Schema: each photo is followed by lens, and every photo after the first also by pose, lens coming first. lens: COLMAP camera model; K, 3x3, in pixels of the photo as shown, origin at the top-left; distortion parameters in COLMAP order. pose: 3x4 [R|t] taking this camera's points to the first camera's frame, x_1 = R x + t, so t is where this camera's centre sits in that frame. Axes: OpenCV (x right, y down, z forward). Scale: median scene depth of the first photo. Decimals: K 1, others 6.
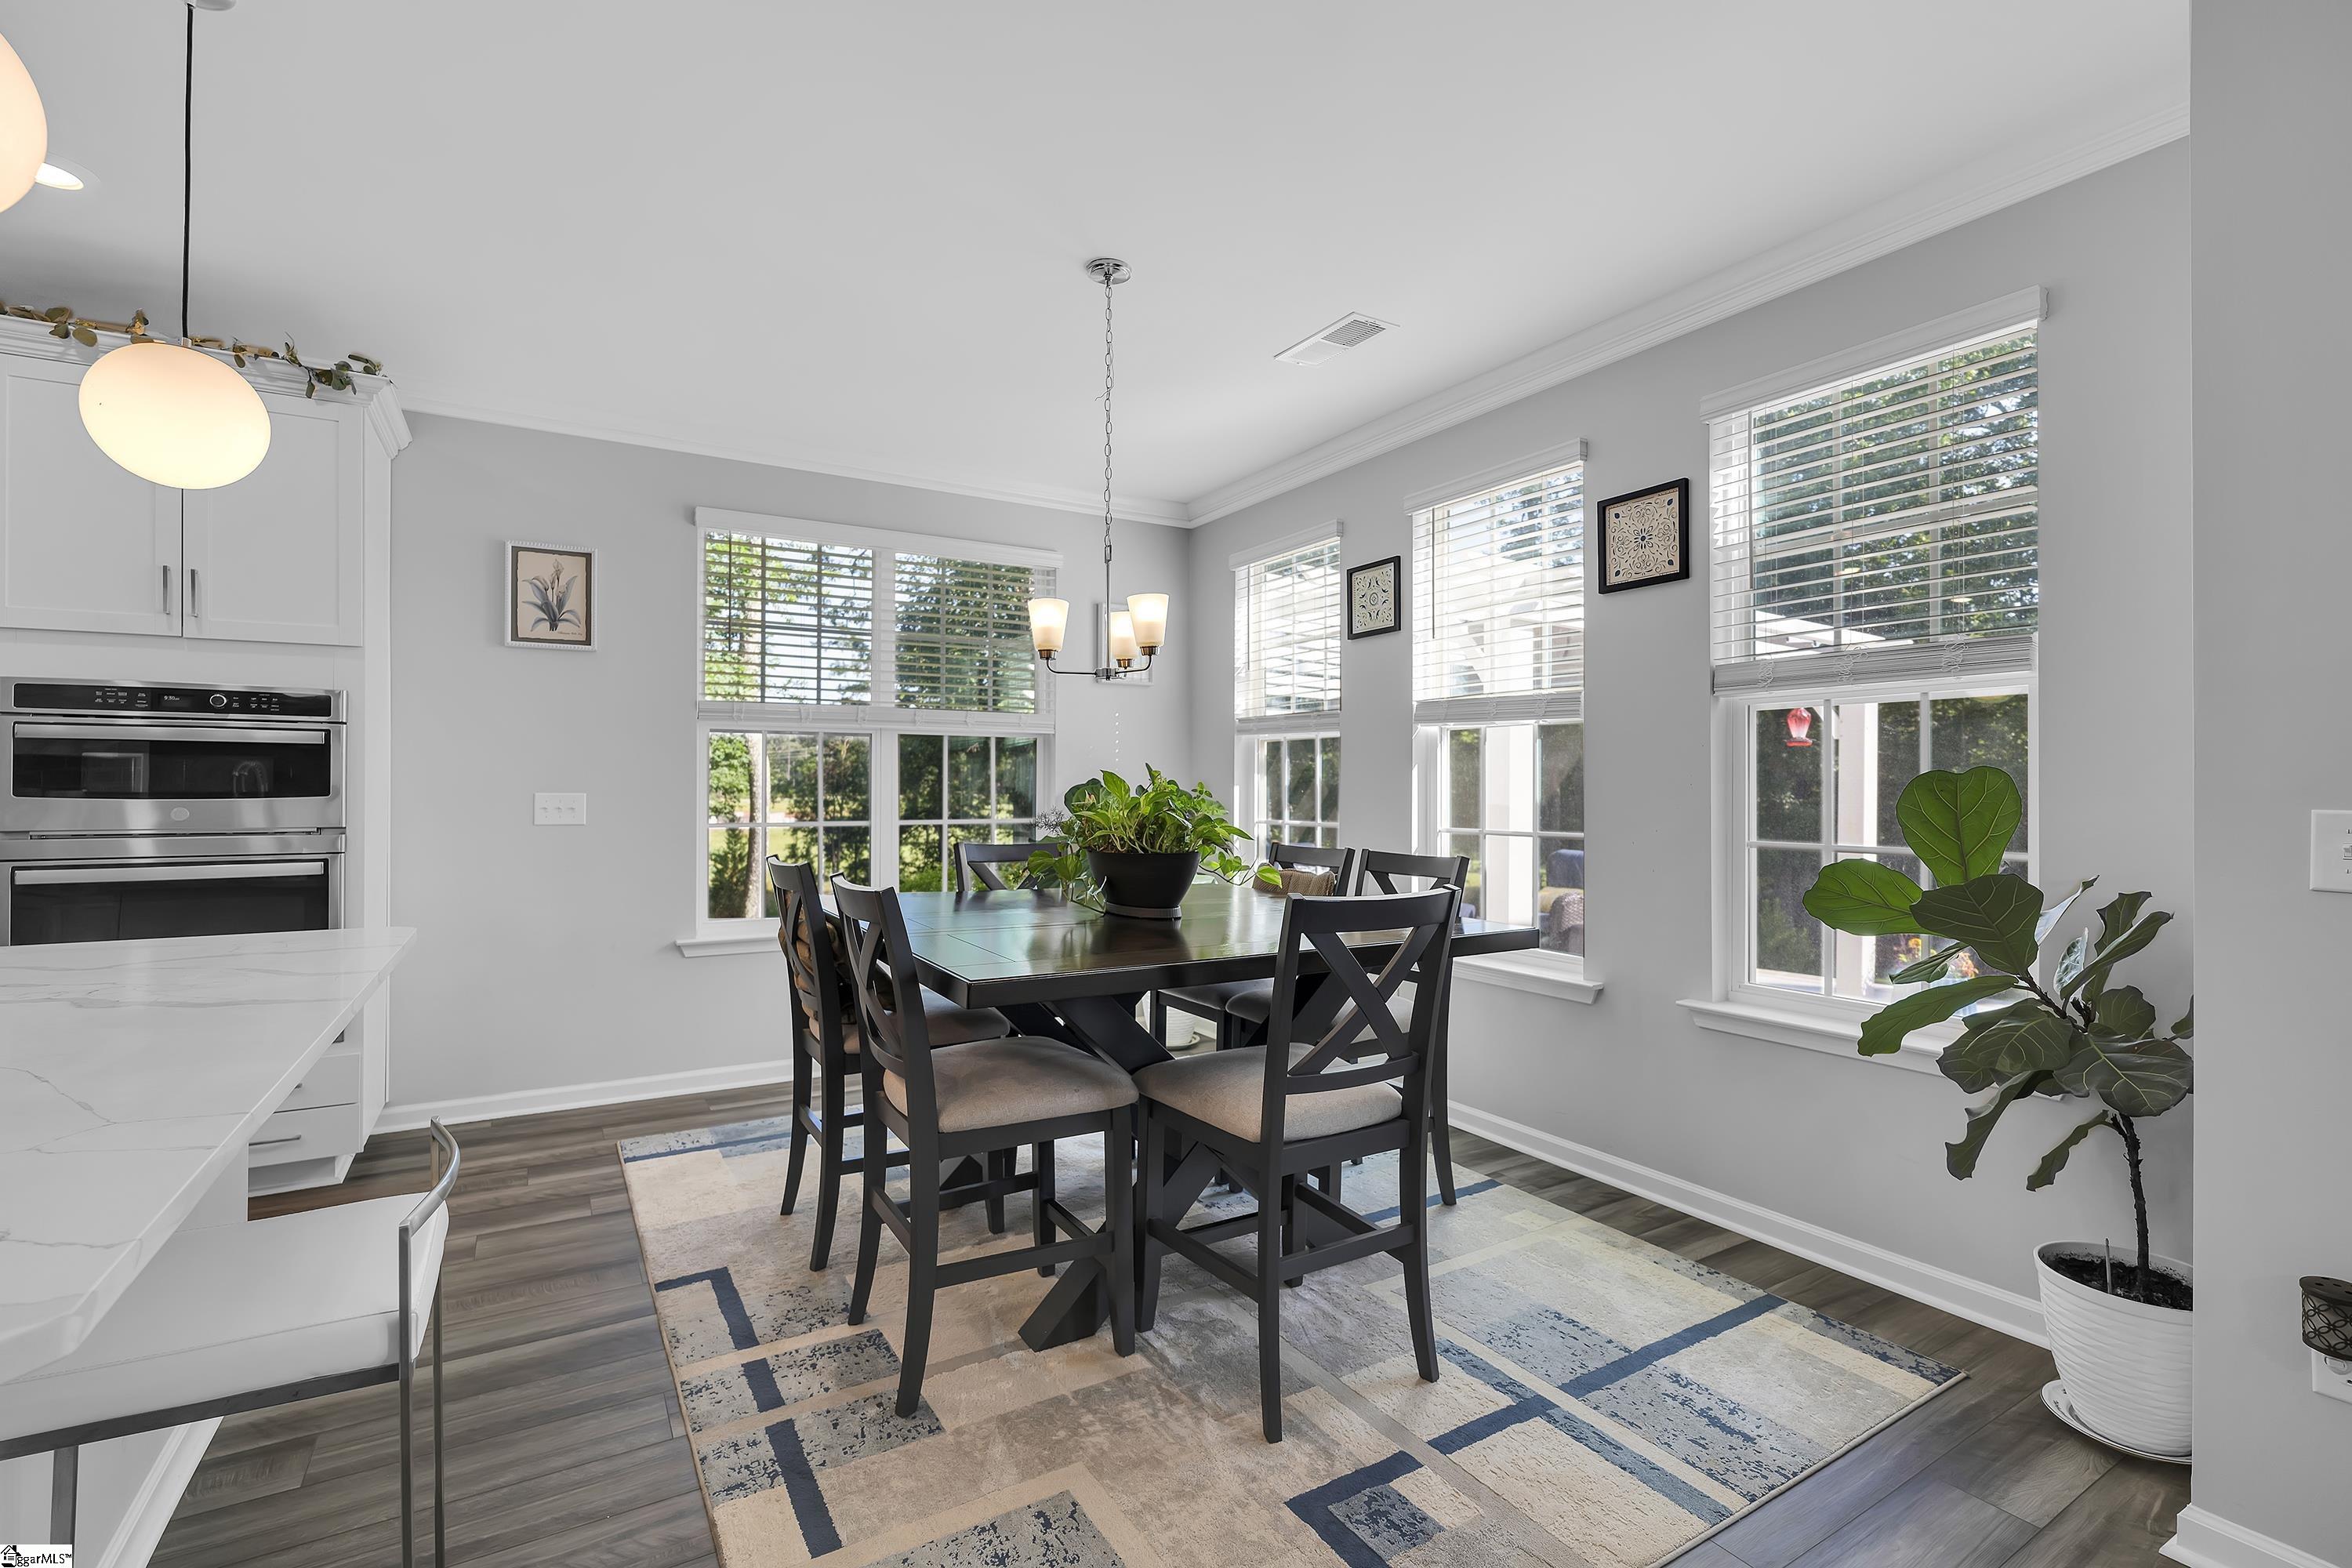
lens RADIAL K [[1051.0, 0, 1176.0], [0, 1051.0, 784.0], [0, 0, 1]] dist [-0.001129, -0.000226]
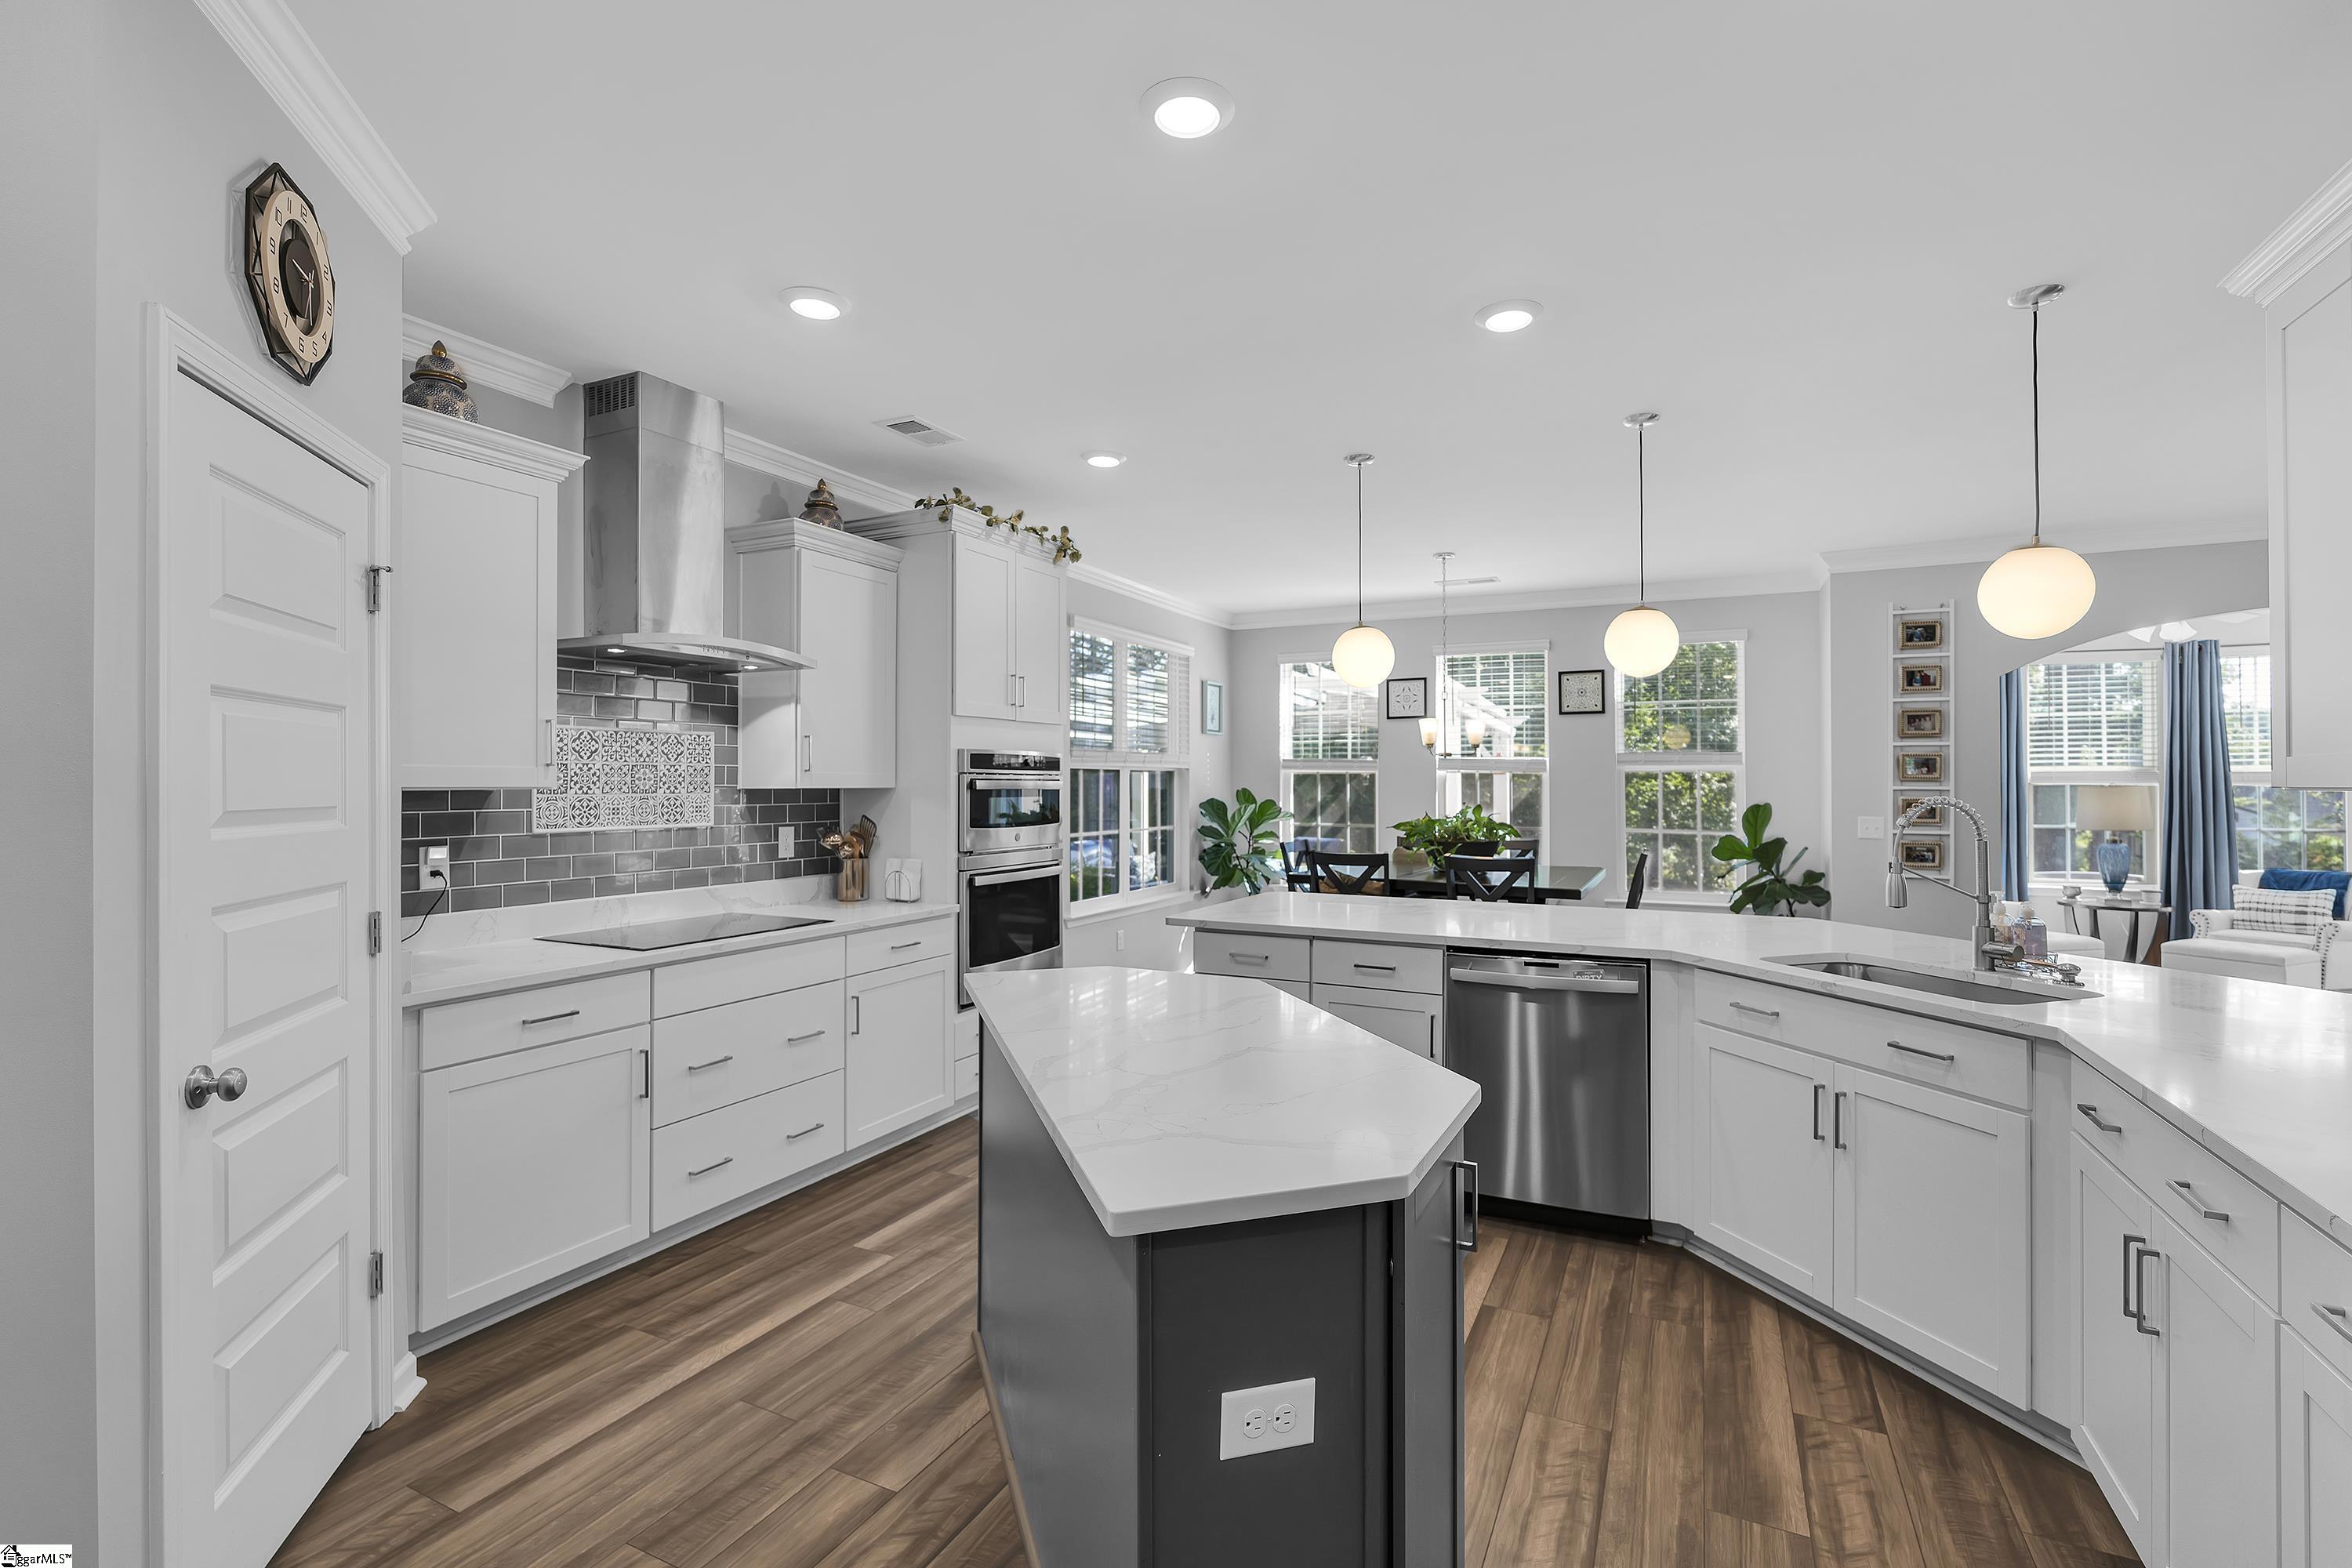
lens RADIAL K [[1051.0, 0, 1176.0], [0, 1051.0, 784.0], [0, 0, 1]] dist [-0.001129, -0.000226]
pose [[0.844961, 0.001975, 0.534824, -1.430554], [0.000735, 0.999988, -0.004854, -0.037258], [-0.534828, 0.004495, 0.844949, -0.375744]]
